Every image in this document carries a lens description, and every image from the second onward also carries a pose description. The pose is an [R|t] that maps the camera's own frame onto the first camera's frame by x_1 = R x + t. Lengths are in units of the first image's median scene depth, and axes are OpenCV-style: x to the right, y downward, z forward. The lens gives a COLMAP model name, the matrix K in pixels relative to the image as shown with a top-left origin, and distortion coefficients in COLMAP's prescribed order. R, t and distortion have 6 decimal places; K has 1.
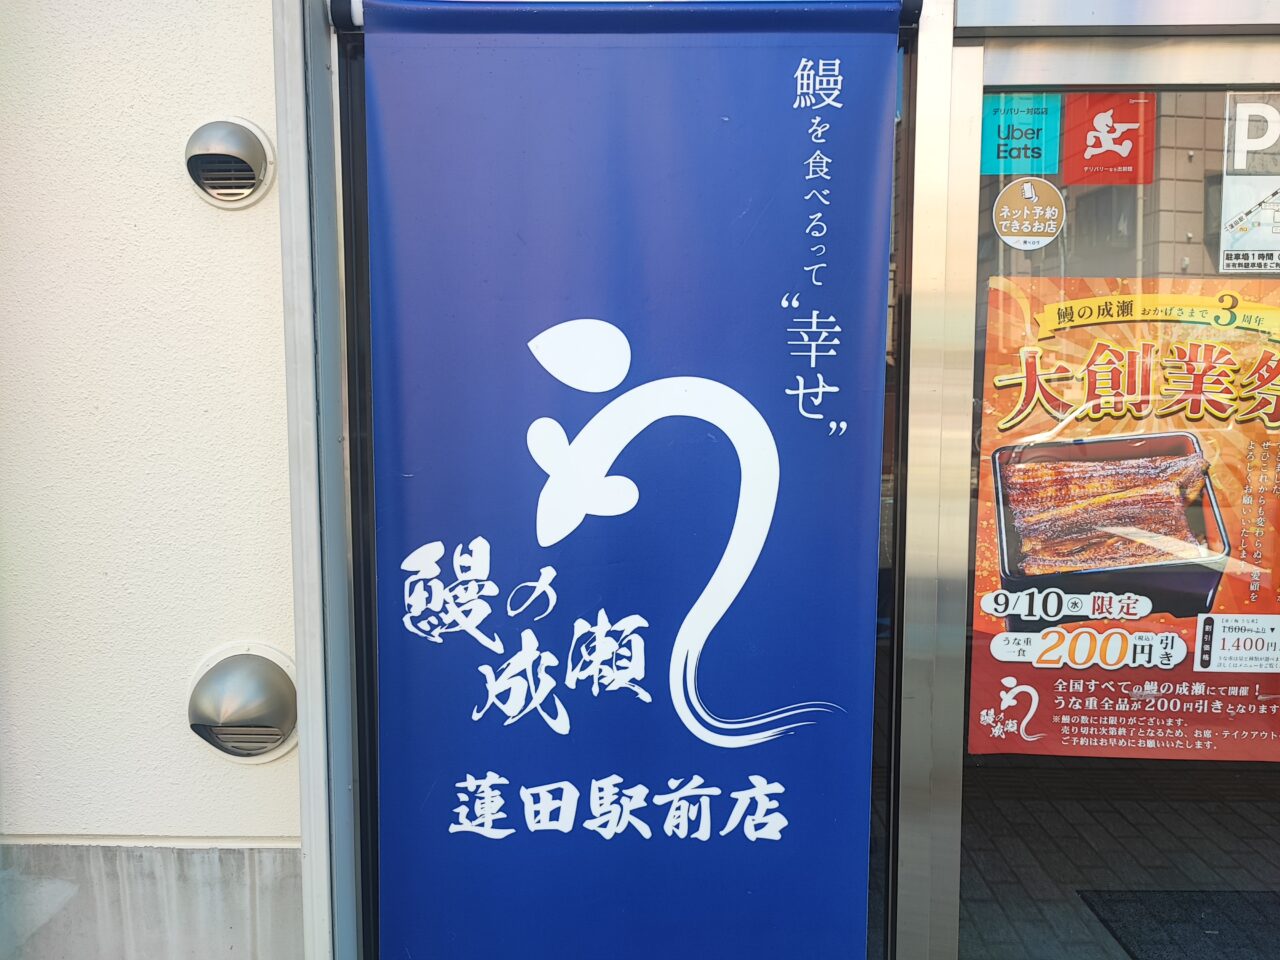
lens RADIAL K [[910.3, 0, 649.4], [0, 910.3, 481.1], [0, 0, 1]] dist [0.029811, -0.030789]
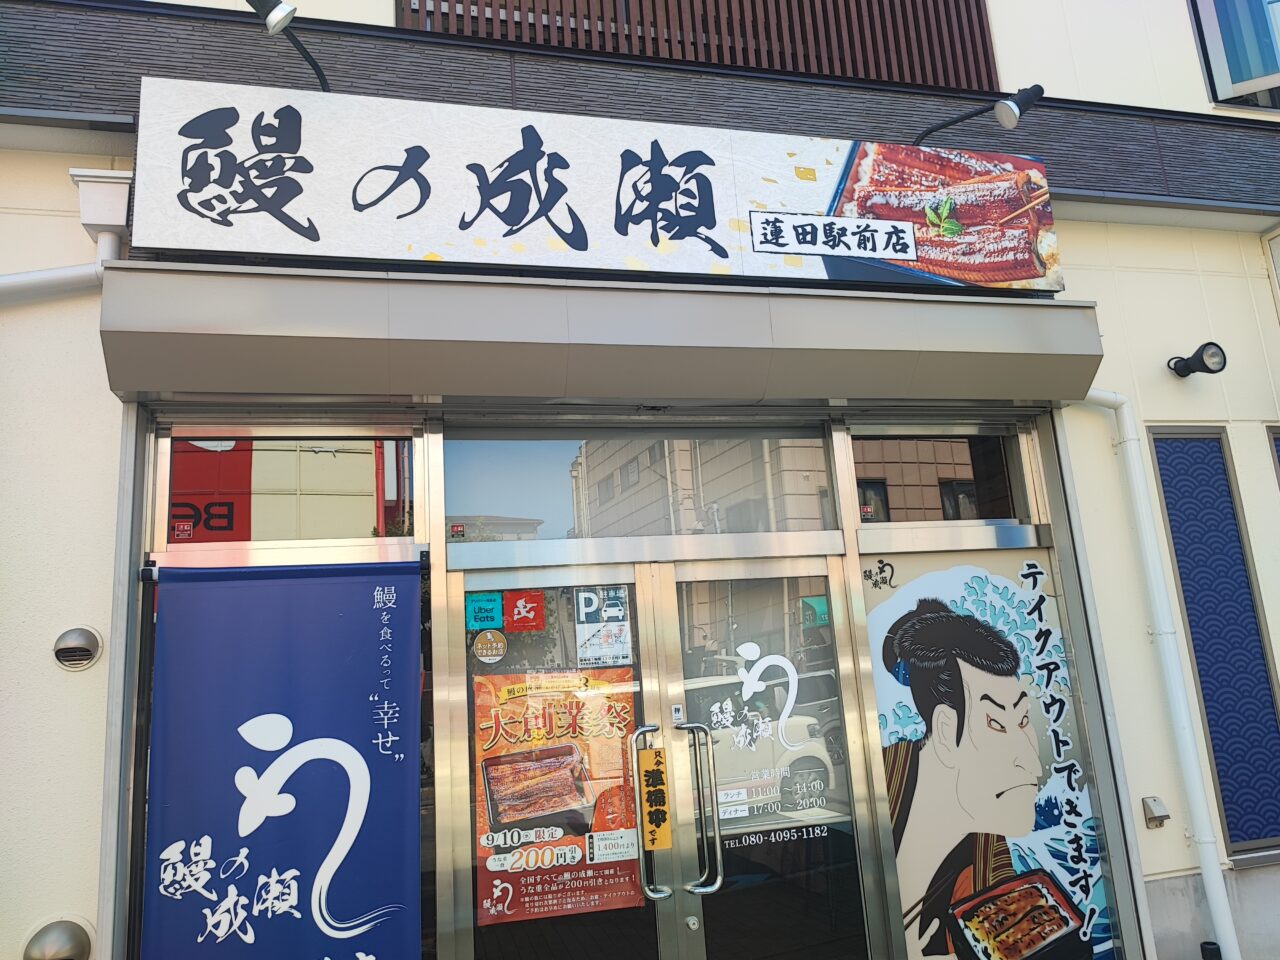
lens RADIAL K [[910.3, 0, 642.2], [0, 910.3, 480.2], [0, 0, 1]] dist [0.029811, -0.030789]
pose [[0.960786, -0.010027, 0.277110, 0.164487], [0.093325, 0.952739, -0.289101, -0.007125], [-0.261115, 0.303626, 0.916313, -1.208014]]
